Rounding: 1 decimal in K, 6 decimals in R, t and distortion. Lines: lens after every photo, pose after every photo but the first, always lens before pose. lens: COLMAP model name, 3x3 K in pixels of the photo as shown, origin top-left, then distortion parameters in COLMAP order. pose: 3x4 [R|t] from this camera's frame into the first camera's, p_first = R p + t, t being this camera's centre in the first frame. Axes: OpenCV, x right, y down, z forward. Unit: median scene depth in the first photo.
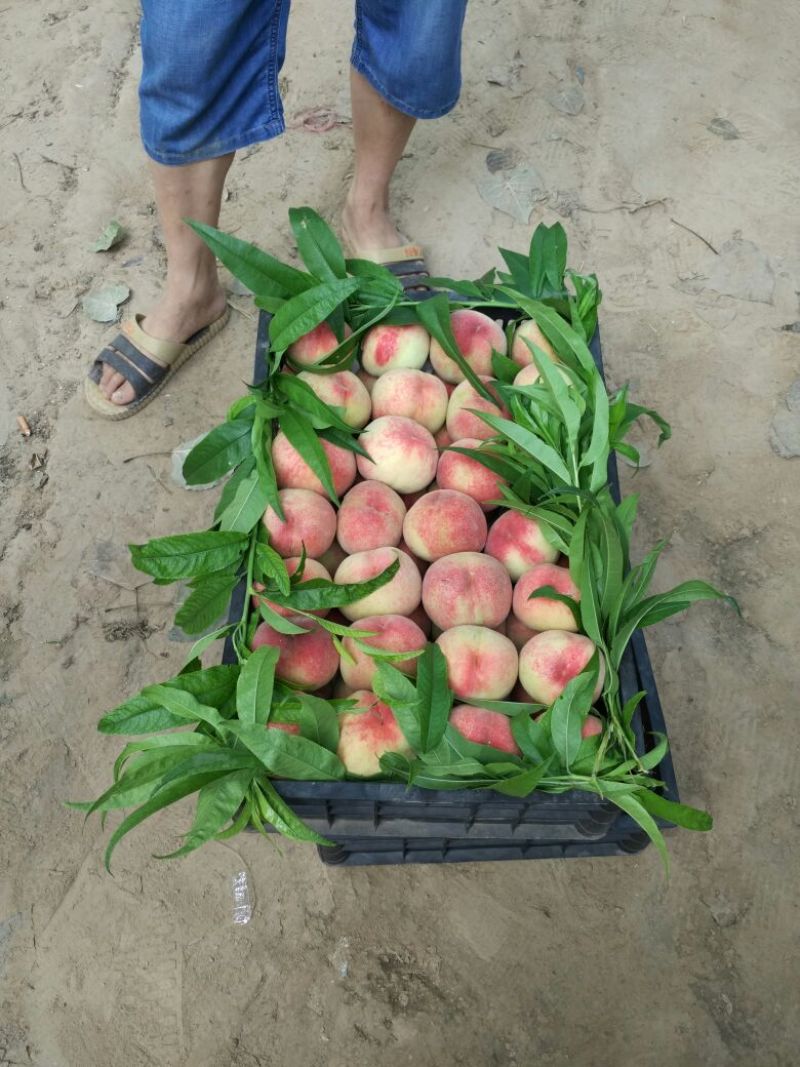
lens RADIAL K [[961.4, 0, 398.8], [0, 961.4, 533.6], [0, 0, 1]] dist [0.008514, -0.079314]
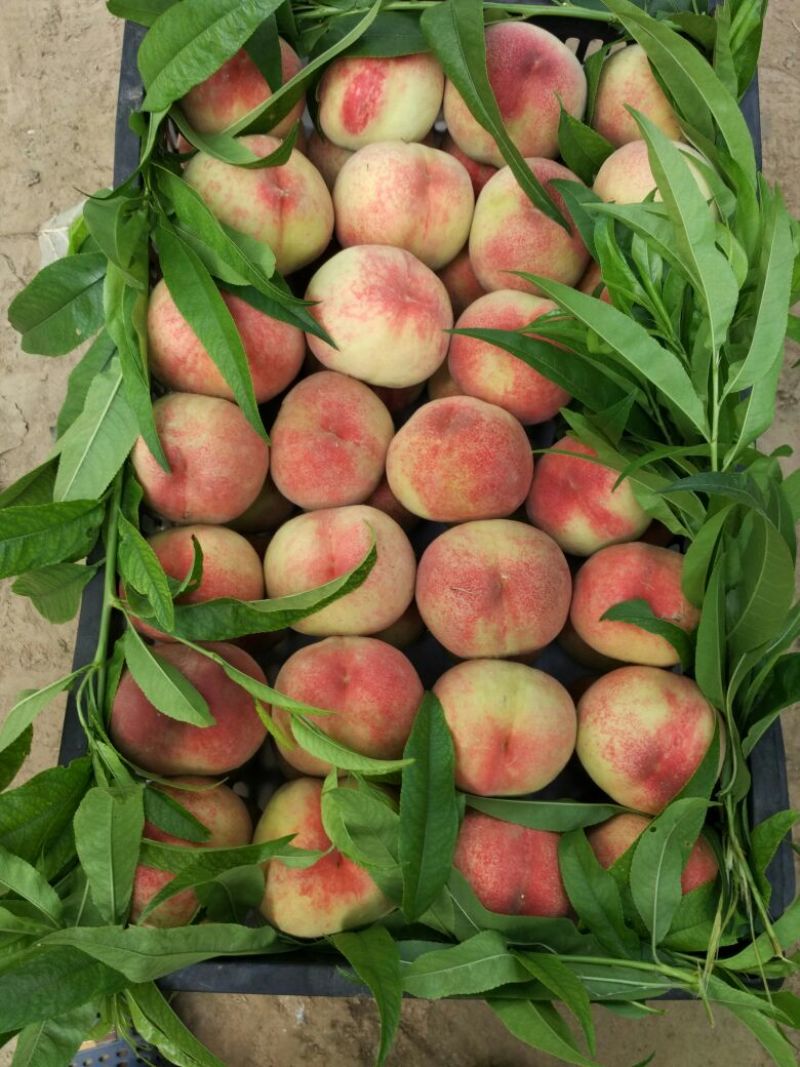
lens RADIAL K [[961.4, 0, 398.7], [0, 961.4, 537.3], [0, 0, 1]] dist [0.008514, -0.079314]
pose [[0.999806, 0.019633, 0.001624, 0.011911], [-0.019023, 0.940750, 0.338566, -0.157484], [0.005119, -0.338531, 0.940941, 0.449436]]
